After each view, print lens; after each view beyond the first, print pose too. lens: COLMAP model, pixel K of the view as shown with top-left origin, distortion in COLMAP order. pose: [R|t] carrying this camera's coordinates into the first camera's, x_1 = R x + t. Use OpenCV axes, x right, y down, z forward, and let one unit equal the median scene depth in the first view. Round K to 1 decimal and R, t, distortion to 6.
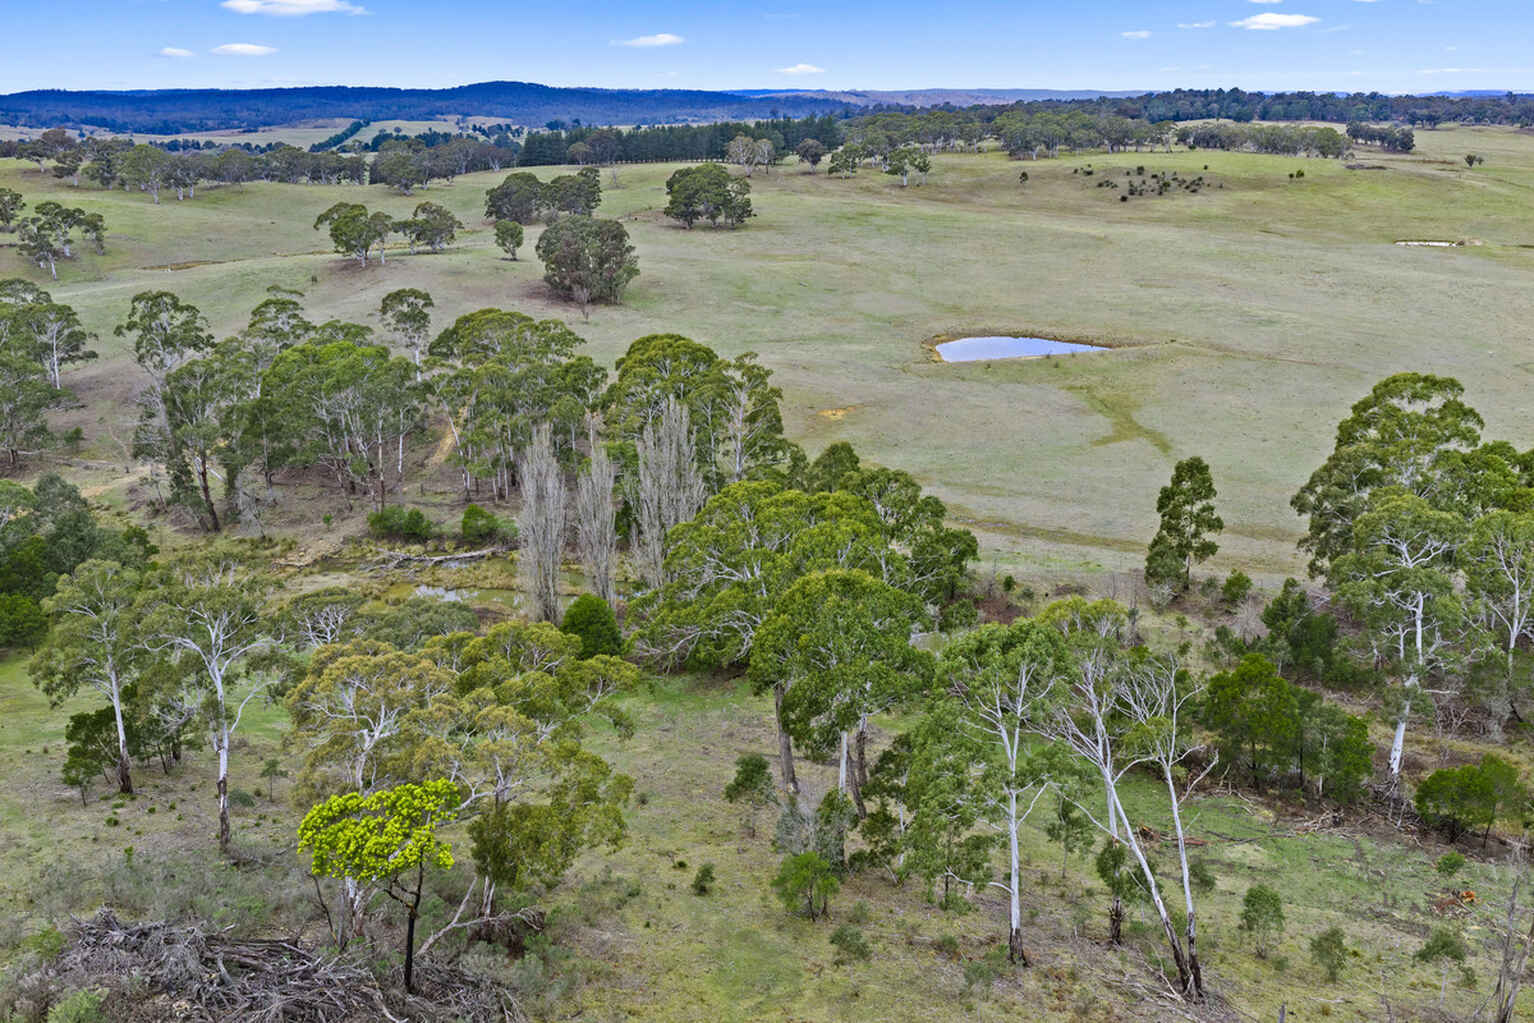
lens RADIAL K [[1276.1, 0, 767.0], [0, 1276.1, 511.5], [0, 0, 1]] dist [0.012210, -0.012941]
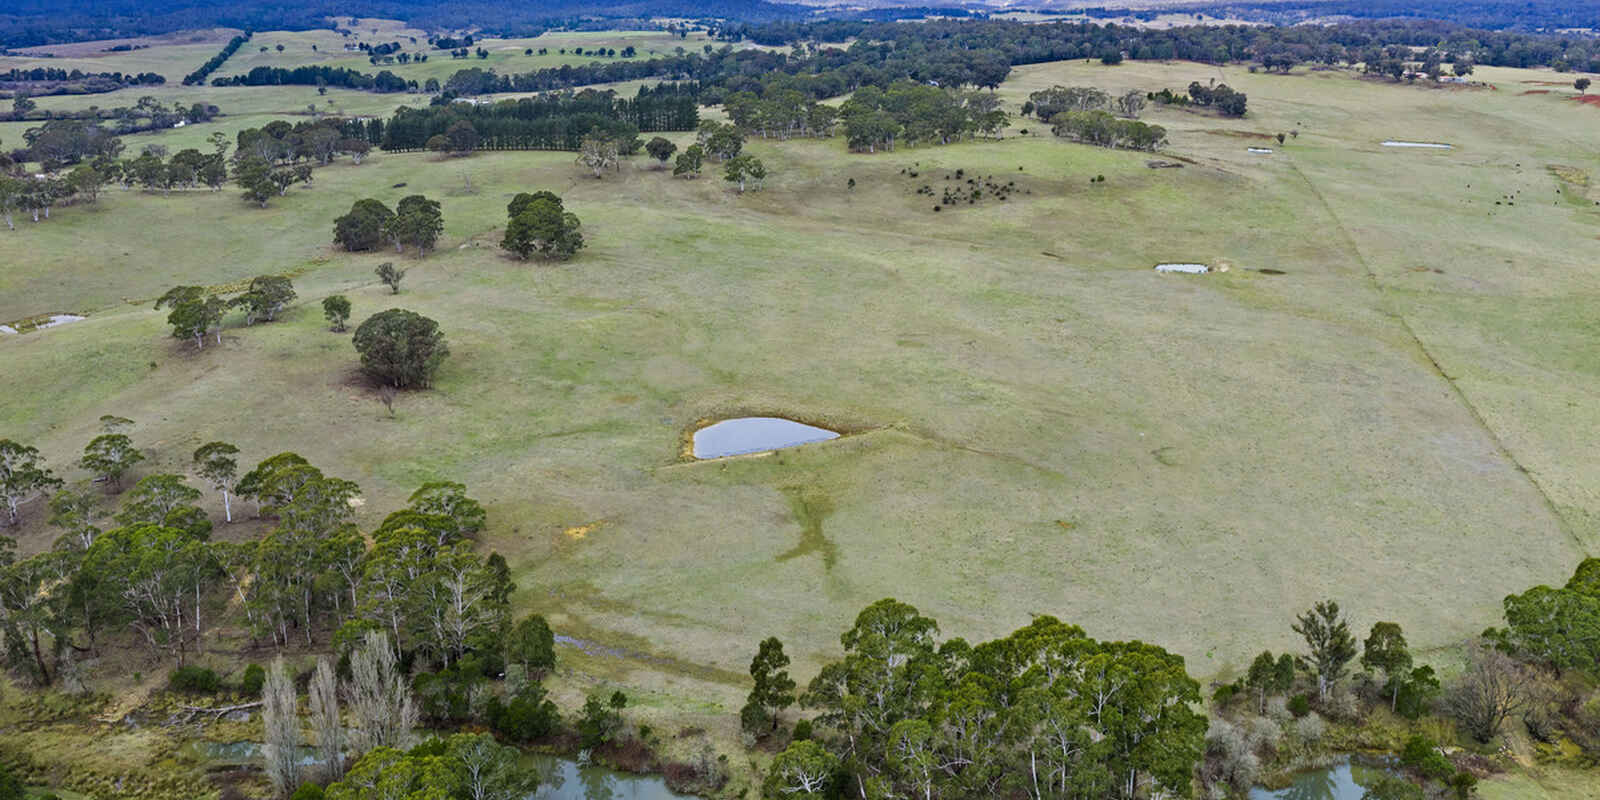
lens RADIAL K [[1330.9, 0, 800.0], [0, 1330.9, 400.0], [0, 0, 1]] dist [0.010954, -0.010298]
pose [[0.996756, -0.024475, 0.076672, 0.140615], [0.024752, 0.999690, -0.002670, -0.160220], [-0.076583, 0.004559, 0.997053, -0.241530]]
